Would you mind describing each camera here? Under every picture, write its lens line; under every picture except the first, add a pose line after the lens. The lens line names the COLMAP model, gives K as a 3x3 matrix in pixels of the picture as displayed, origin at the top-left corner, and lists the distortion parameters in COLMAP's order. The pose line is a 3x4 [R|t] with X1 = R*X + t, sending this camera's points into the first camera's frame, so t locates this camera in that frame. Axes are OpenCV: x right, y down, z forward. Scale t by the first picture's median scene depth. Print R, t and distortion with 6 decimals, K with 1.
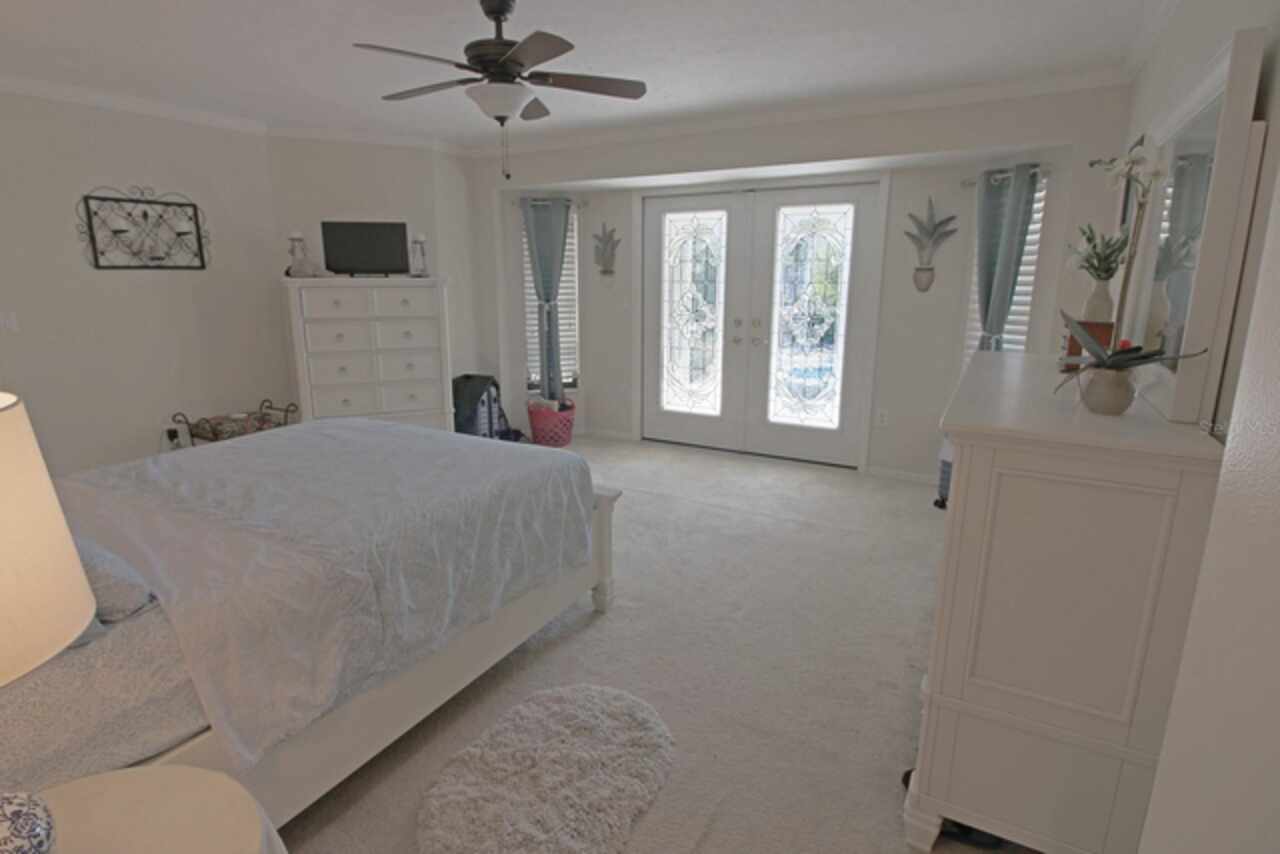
lens RADIAL K [[654.9, 0, 665.5], [0, 654.9, 425.2], [0, 0, 1]] dist [-0.026069, -0.000219]
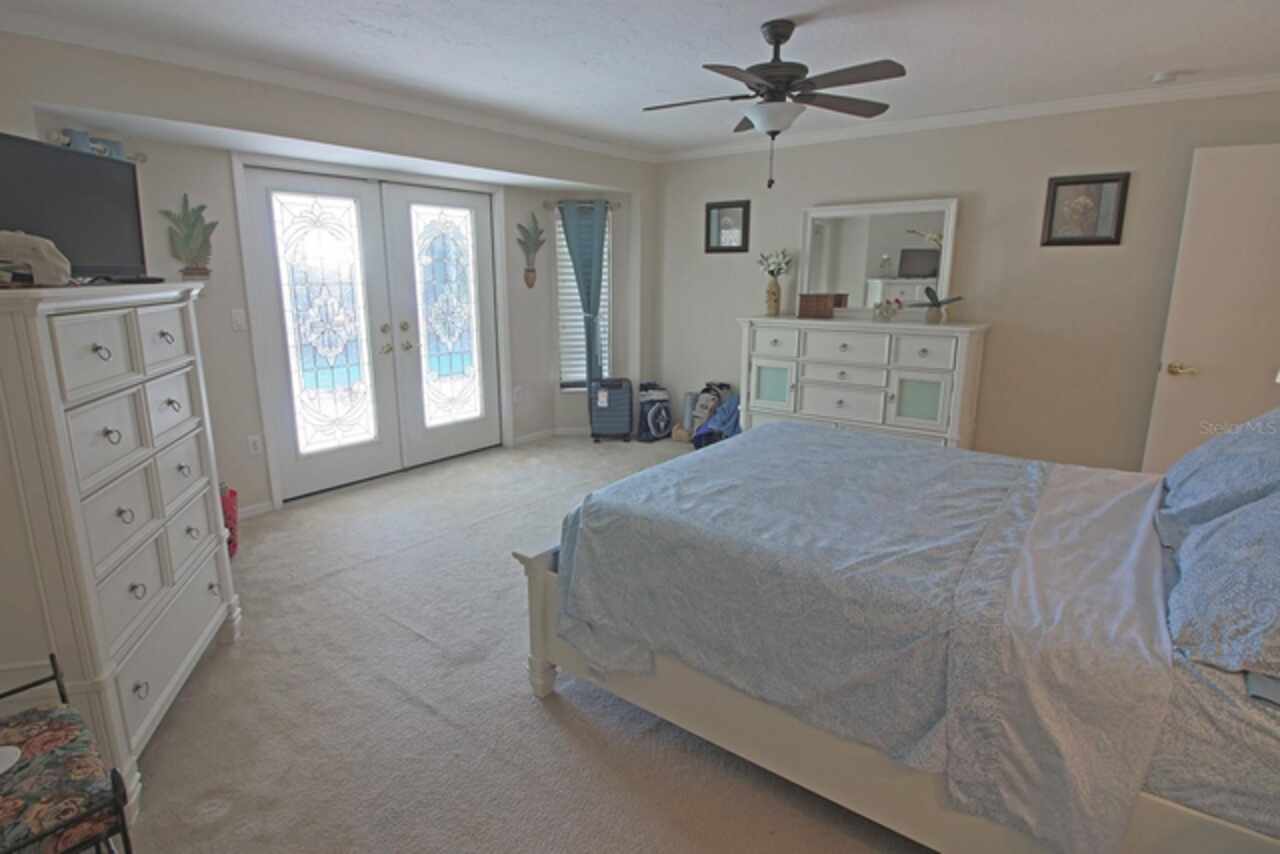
lens RADIAL K [[653.1, 0, 626.4], [0, 653.1, 416.9], [0, 0, 1]] dist [0.002135, -0.015076]
pose [[0.159418, -0.213425, 0.963865, -0.892324], [0.217534, 0.959947, 0.176579, -0.157654], [-0.962946, 0.181523, 0.199460, 0.655188]]
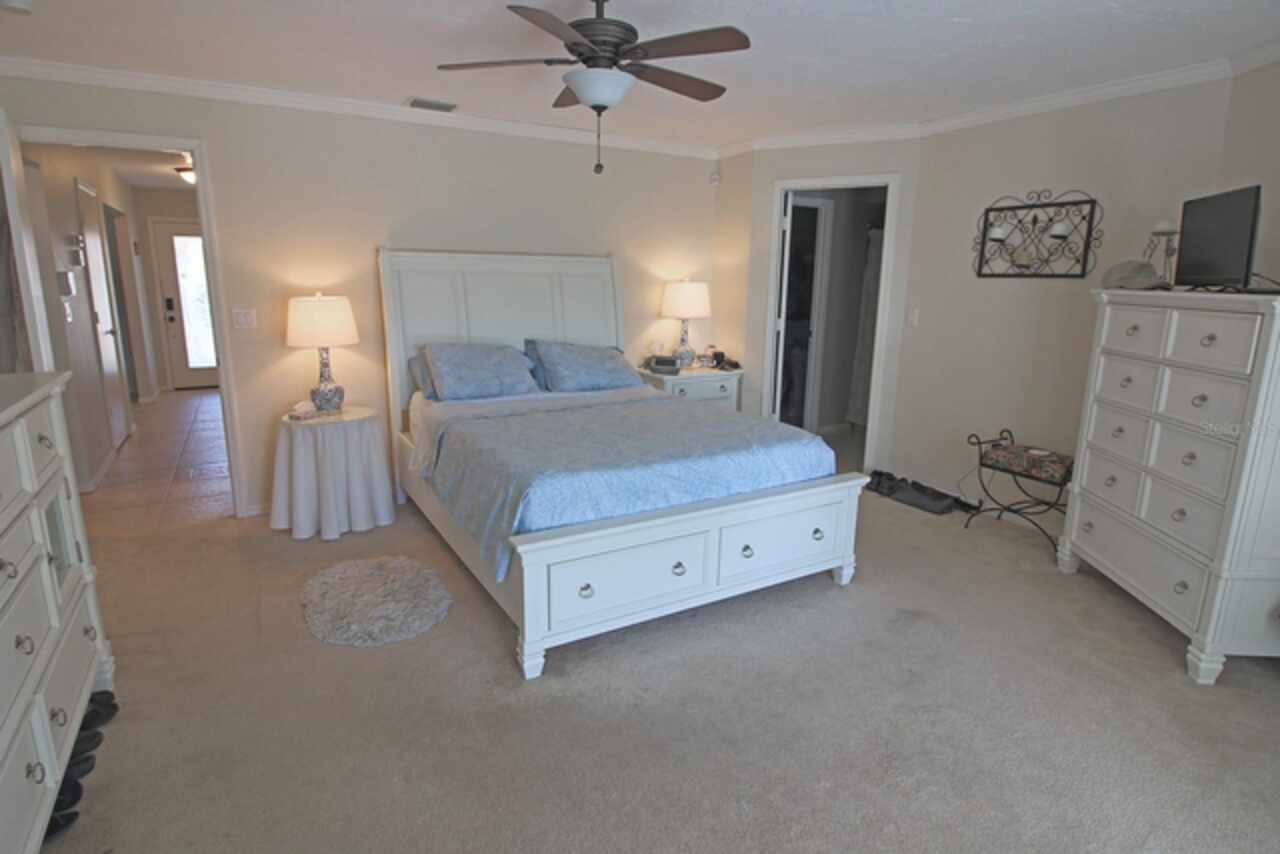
lens RADIAL K [[653.1, 0, 626.4], [0, 653.1, 416.9], [0, 0, 1]] dist [0.002135, -0.015076]
pose [[-0.505473, 0.172352, -0.845454, 0.327520], [-0.202010, 0.928976, 0.310155, -0.217689], [0.838862, 0.327565, -0.434755, 0.935220]]
